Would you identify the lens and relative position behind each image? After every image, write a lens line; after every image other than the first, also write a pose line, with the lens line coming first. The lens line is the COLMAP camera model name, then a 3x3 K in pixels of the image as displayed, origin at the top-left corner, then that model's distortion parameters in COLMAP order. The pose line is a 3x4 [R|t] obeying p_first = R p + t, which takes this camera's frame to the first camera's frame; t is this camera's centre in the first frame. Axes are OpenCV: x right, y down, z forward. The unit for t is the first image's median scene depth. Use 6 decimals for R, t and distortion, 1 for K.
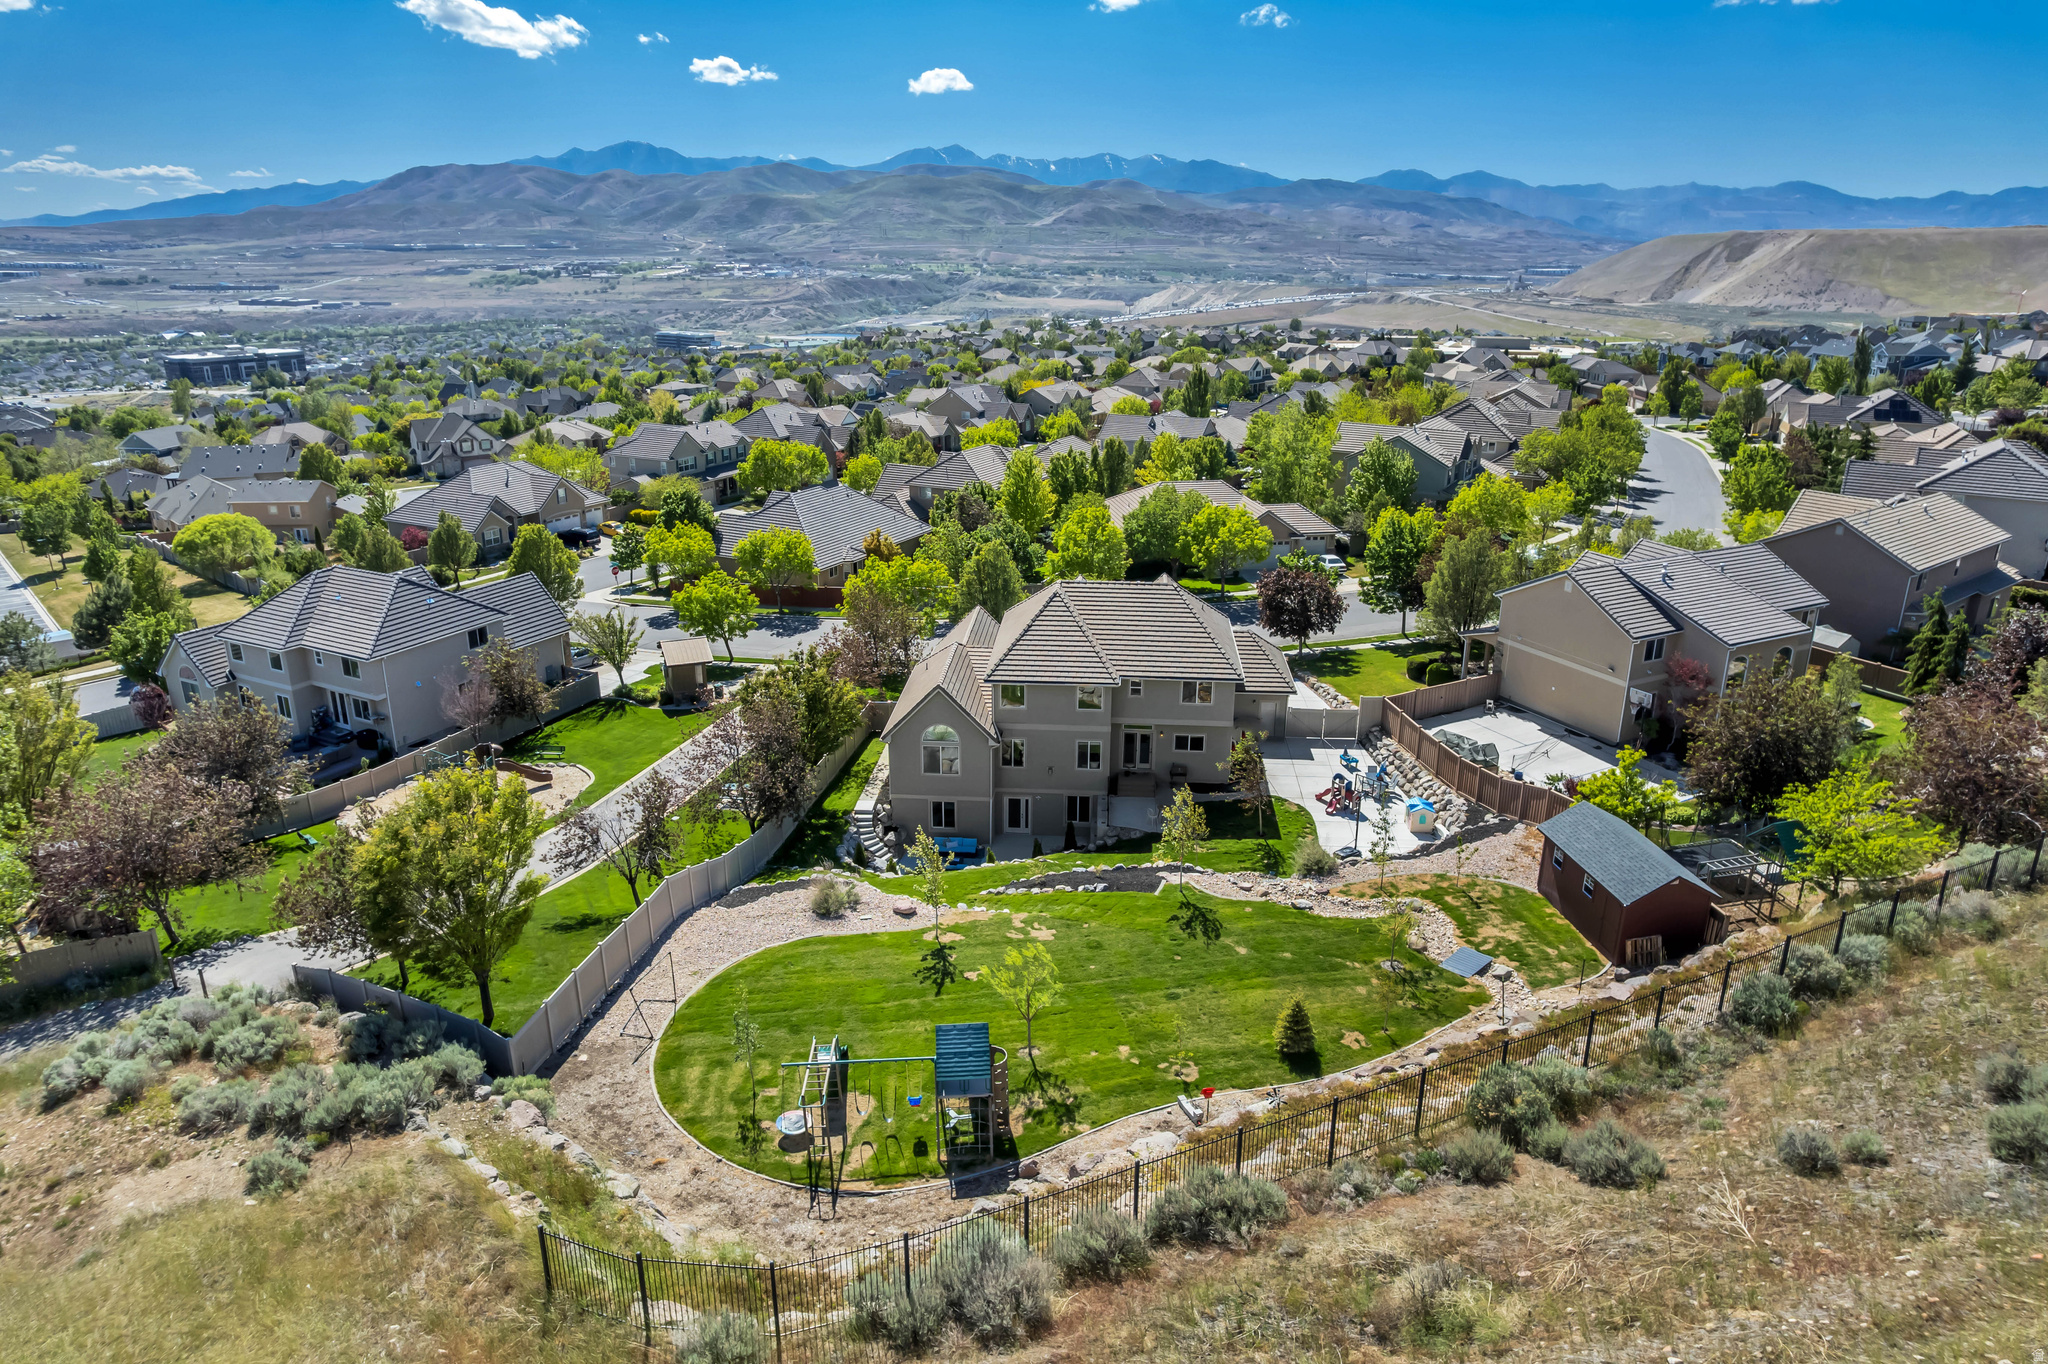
lens RADIAL K [[1308.1, 0, 1033.8], [0, 1308.1, 682.1], [0, 0, 1]] dist [-0.078497, 0.069871]
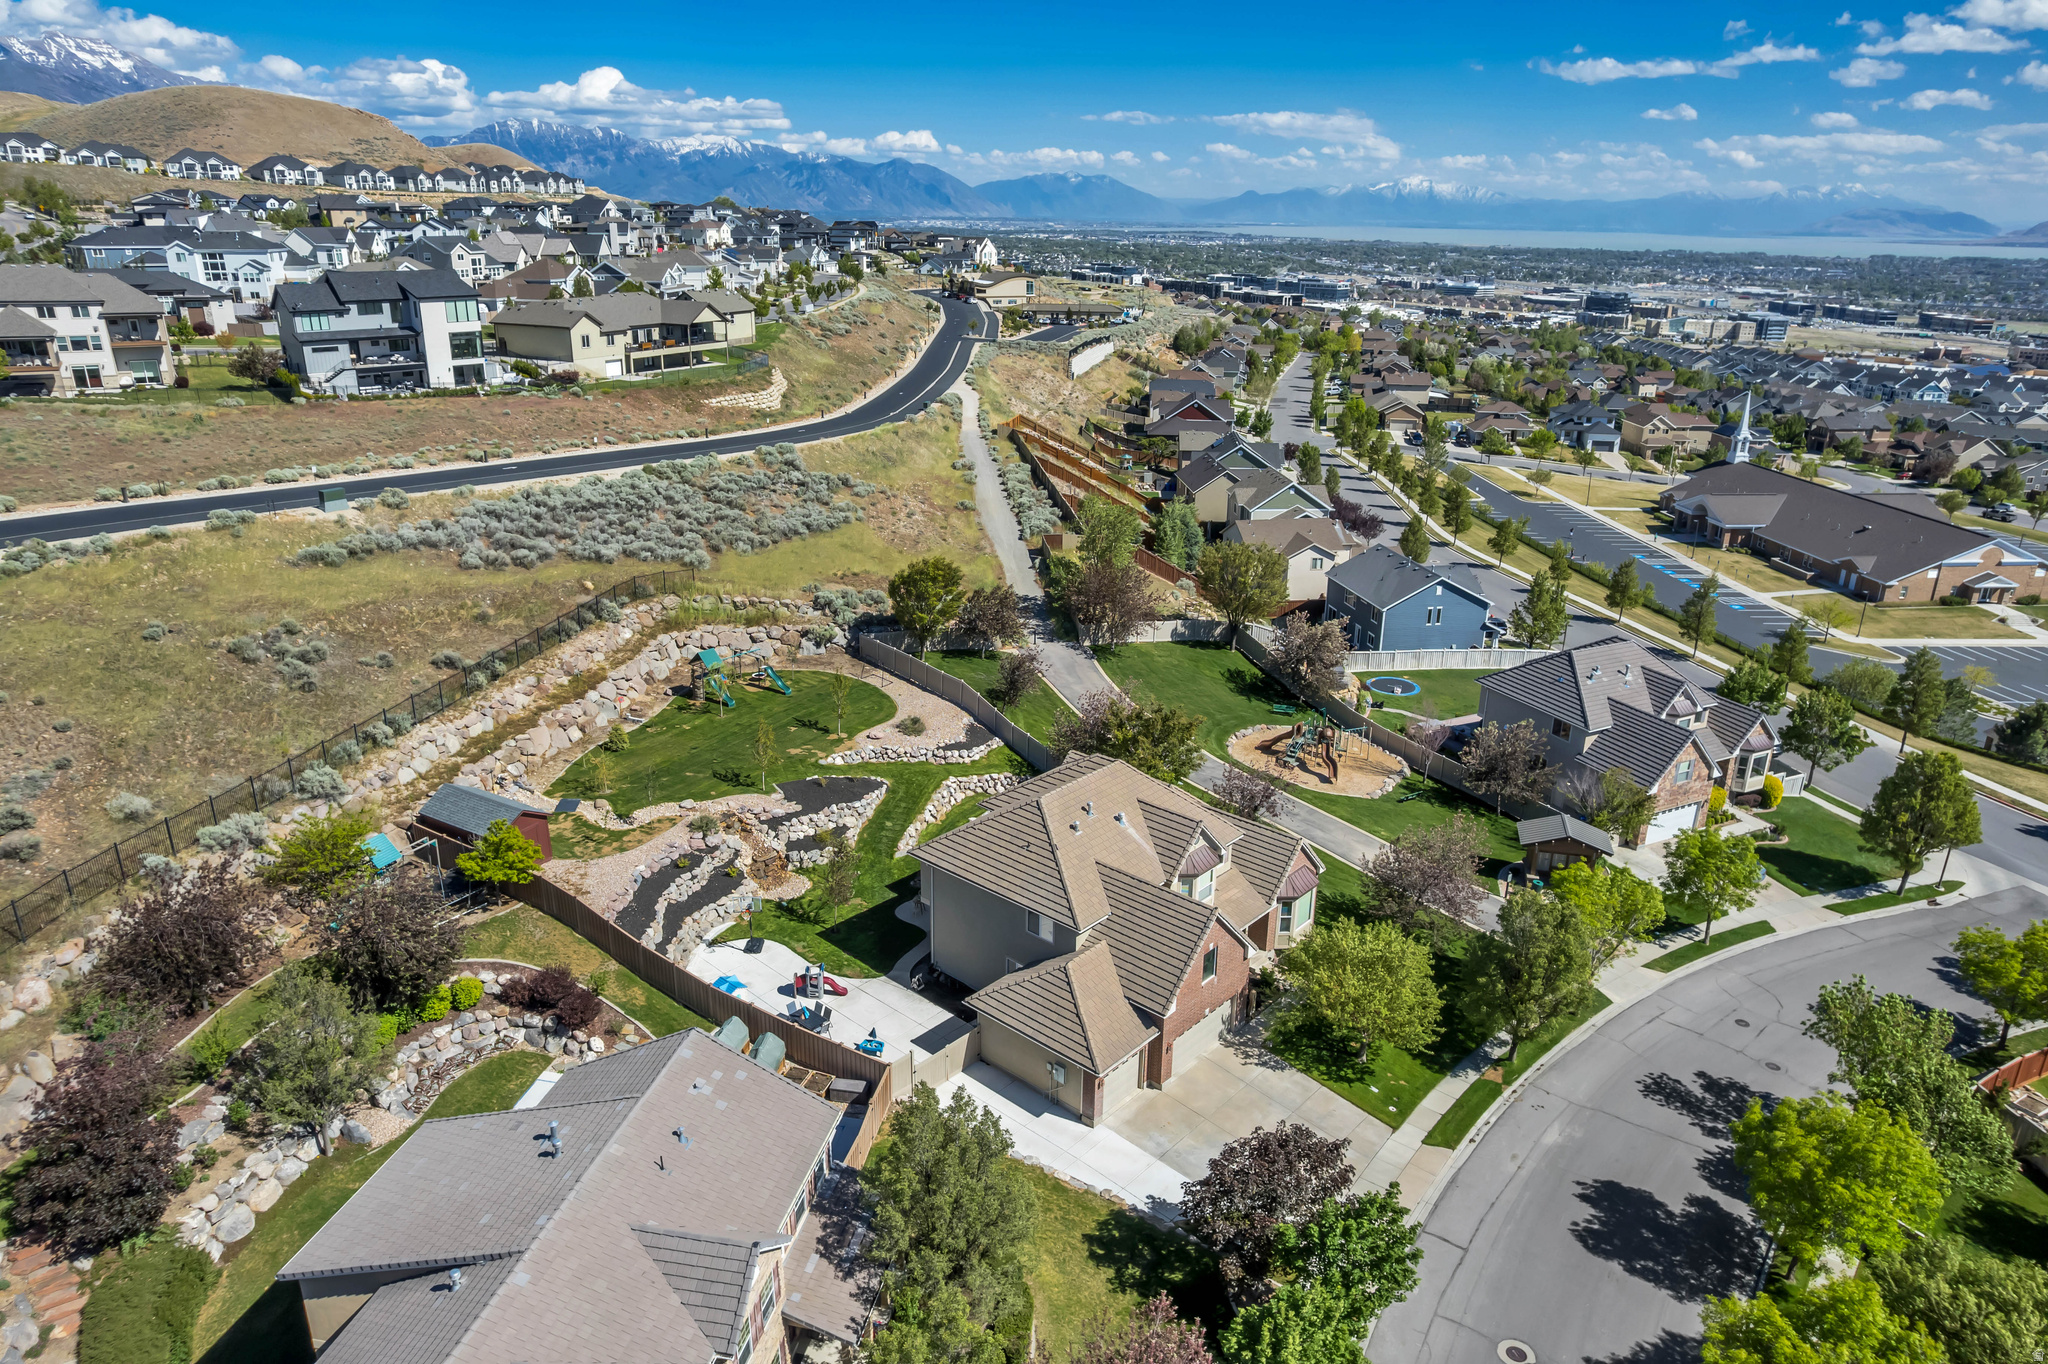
lens RADIAL K [[1308.1, 0, 1035.9], [0, 1308.1, 680.1], [0, 0, 1]] dist [-0.078497, 0.069871]
pose [[-0.613921, 0.257013, -0.746355, 0.546230], [-0.270882, 0.819500, 0.505017, -0.428641], [0.741434, 0.512215, -0.433488, 0.978517]]
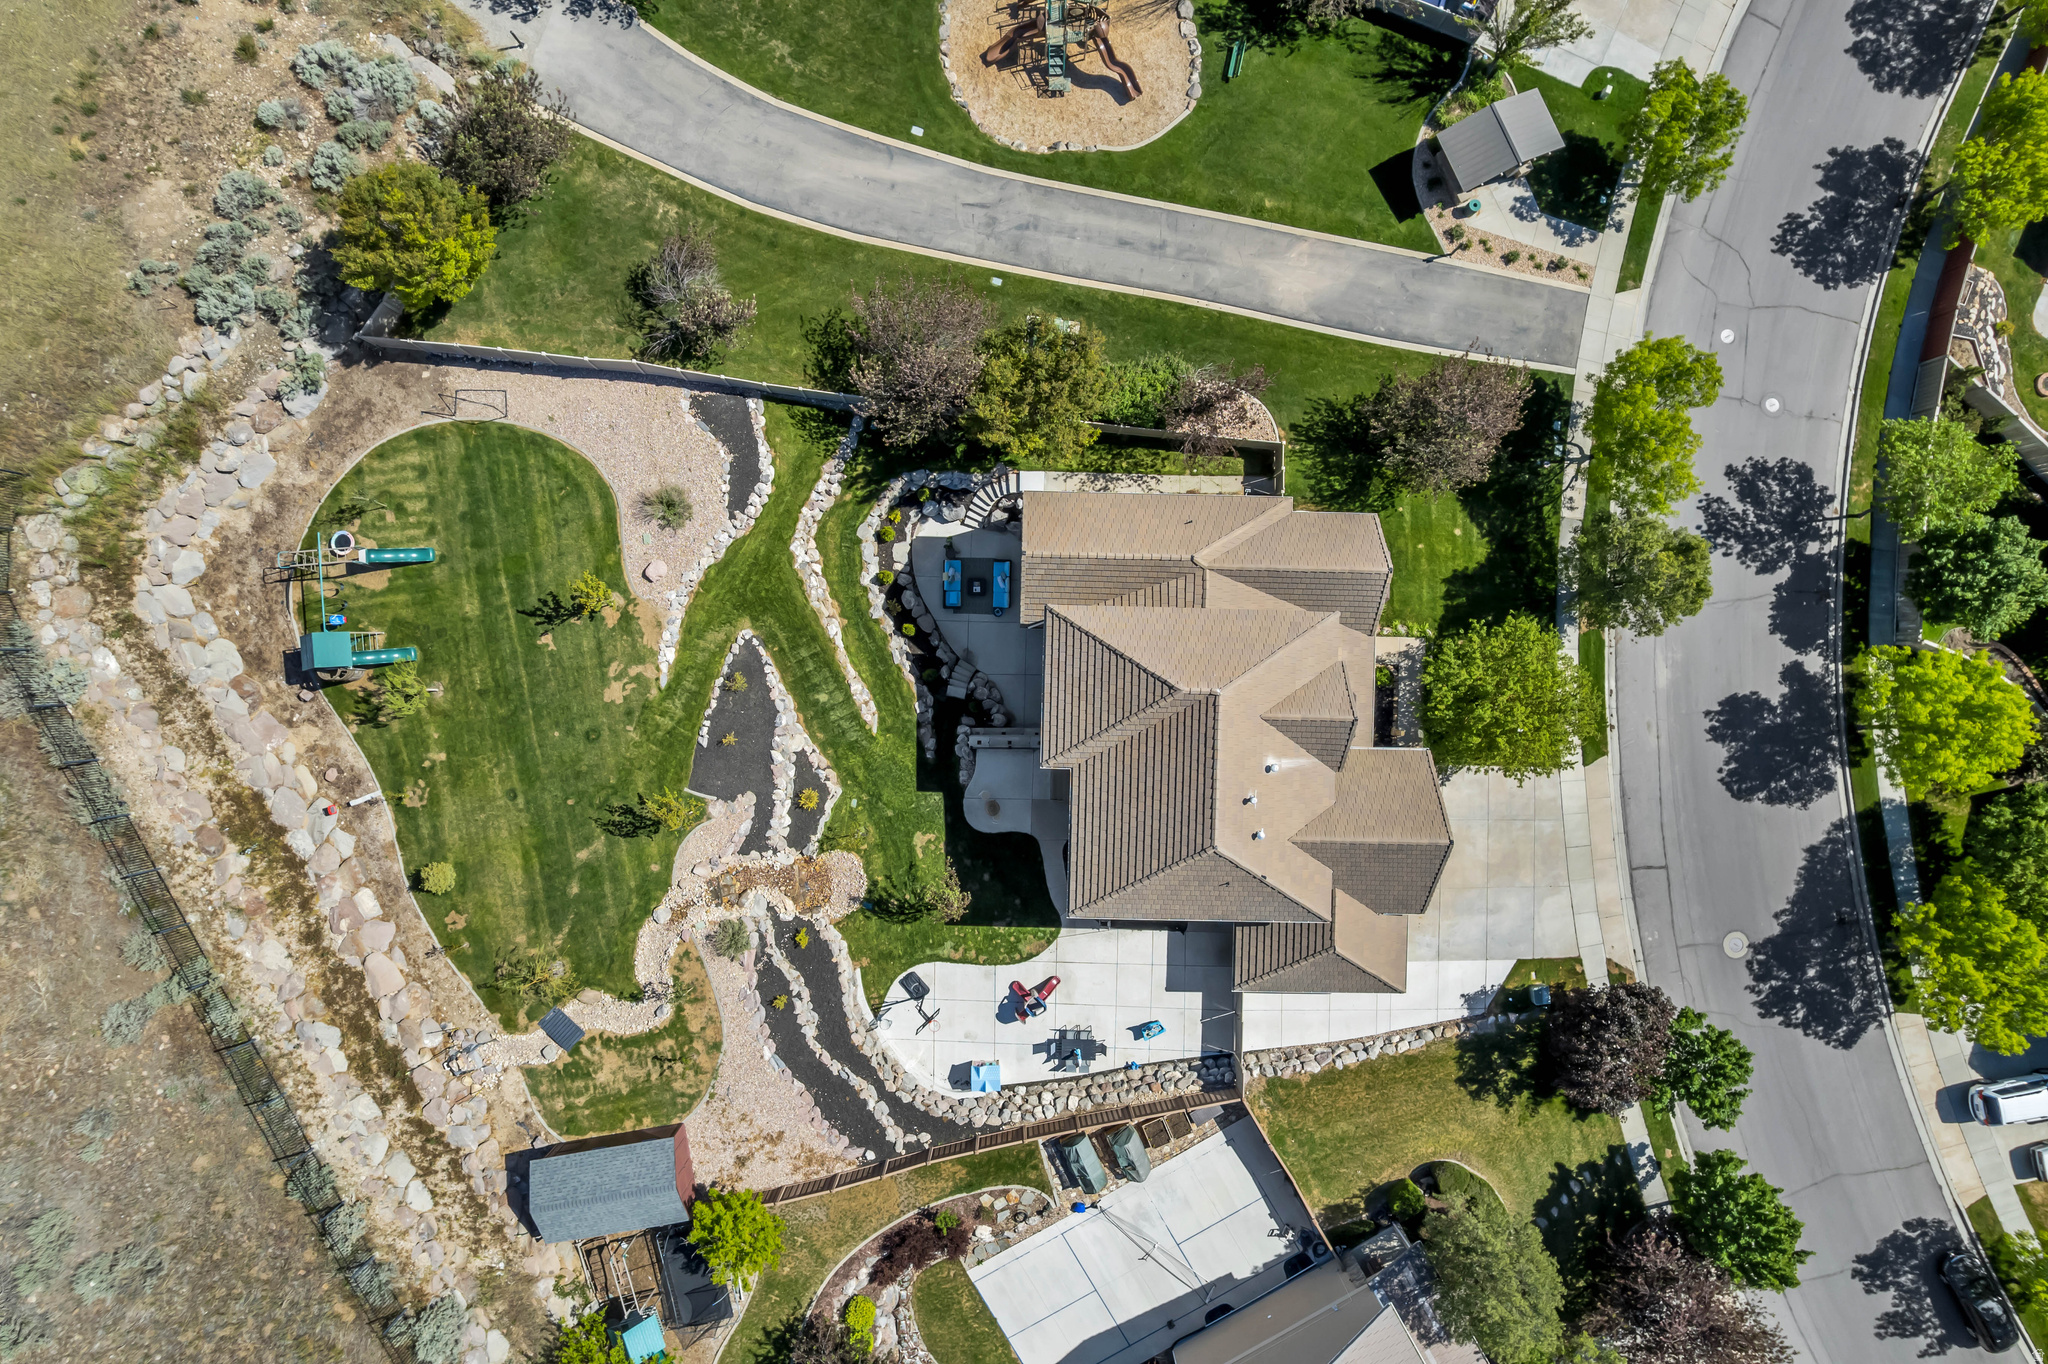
lens RADIAL K [[1308.1, 0, 1037.2], [0, 1308.1, 685.4], [0, 0, 1]] dist [-0.078497, 0.069871]
pose [[0.044326, 0.998995, 0.006705, 0.004877], [-0.340987, 0.008820, 0.940027, -0.534650], [0.939022, -0.043954, 0.341035, 0.481570]]
